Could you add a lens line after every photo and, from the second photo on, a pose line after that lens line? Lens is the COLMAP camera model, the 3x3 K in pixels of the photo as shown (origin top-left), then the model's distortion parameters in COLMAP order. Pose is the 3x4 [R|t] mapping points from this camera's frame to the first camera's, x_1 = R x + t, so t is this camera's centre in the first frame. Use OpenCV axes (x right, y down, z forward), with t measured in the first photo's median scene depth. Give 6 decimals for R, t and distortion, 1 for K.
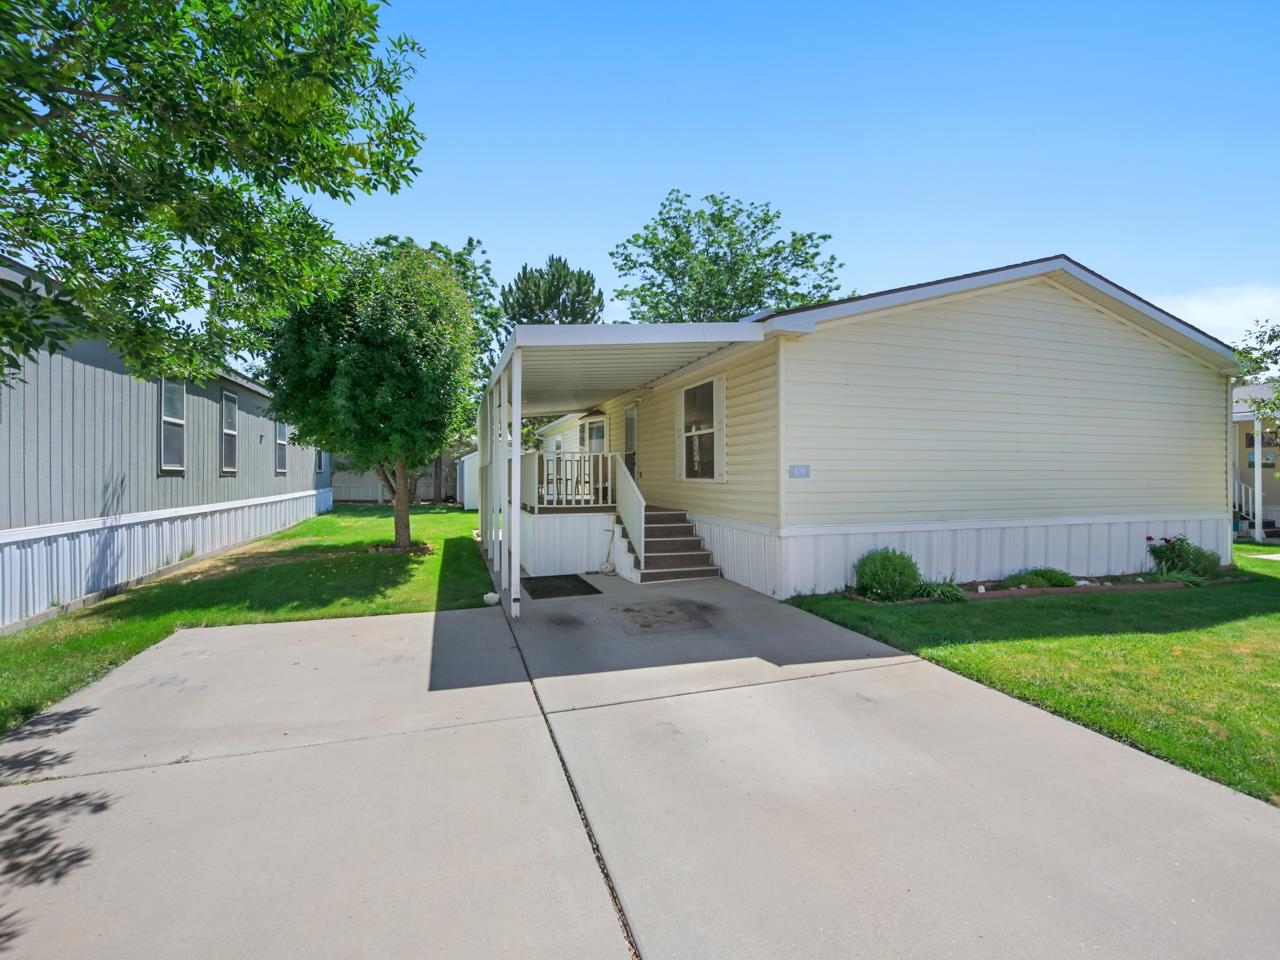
lens RADIAL K [[576.1, 0, 649.4], [0, 576.1, 478.9], [0, 0, 1]] dist [-0.002495, 0.000372]
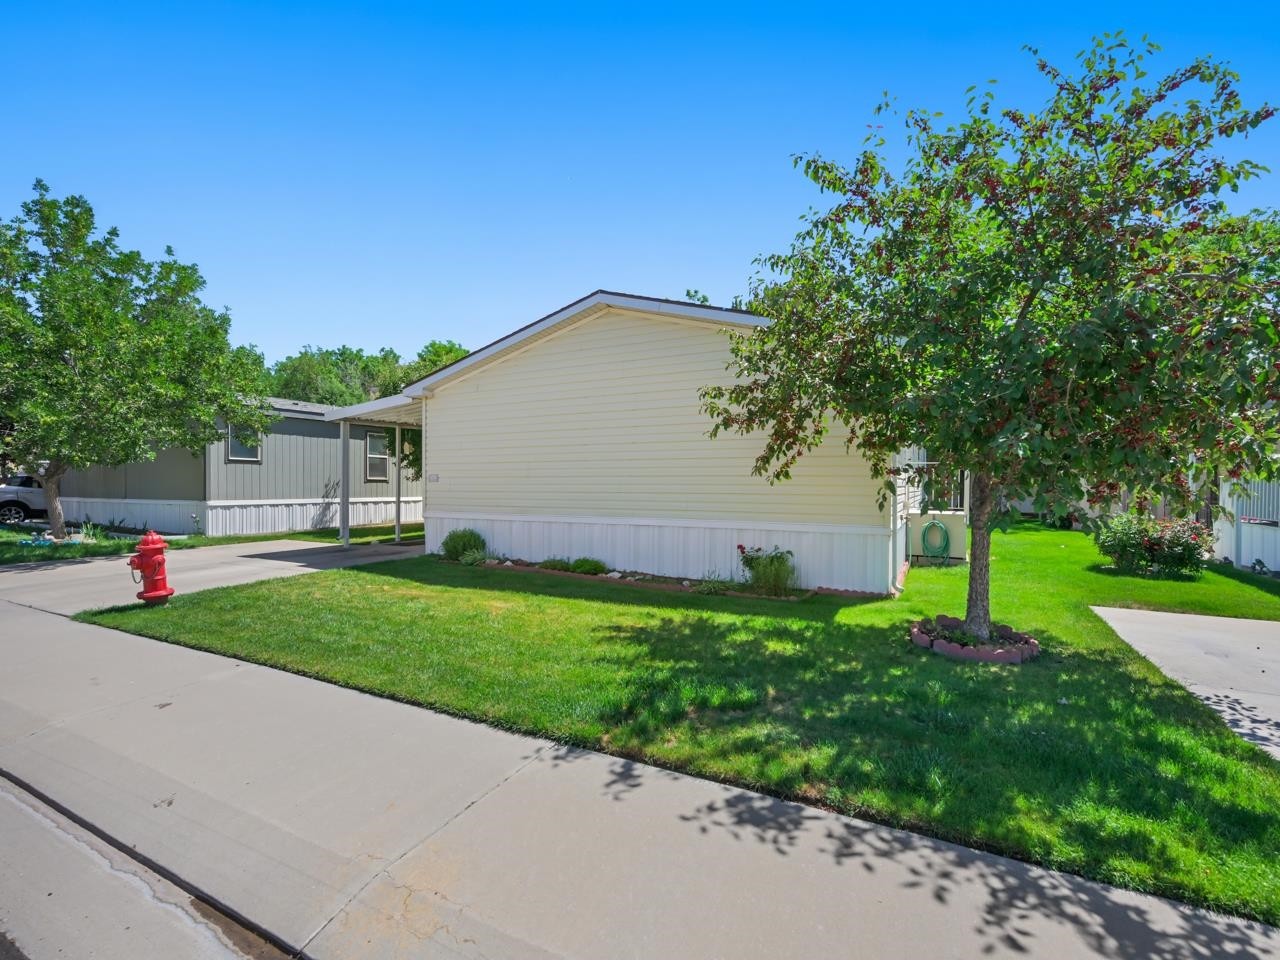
lens RADIAL K [[576.1, 0, 643.8], [0, 576.1, 479.8], [0, 0, 1]] dist [-0.002495, 0.000372]
pose [[0.681037, -0.004393, -0.732236, 1.597096], [-0.001965, 0.999967, -0.007828, 0.000356], [0.732246, 0.006770, 0.681006, 0.250195]]
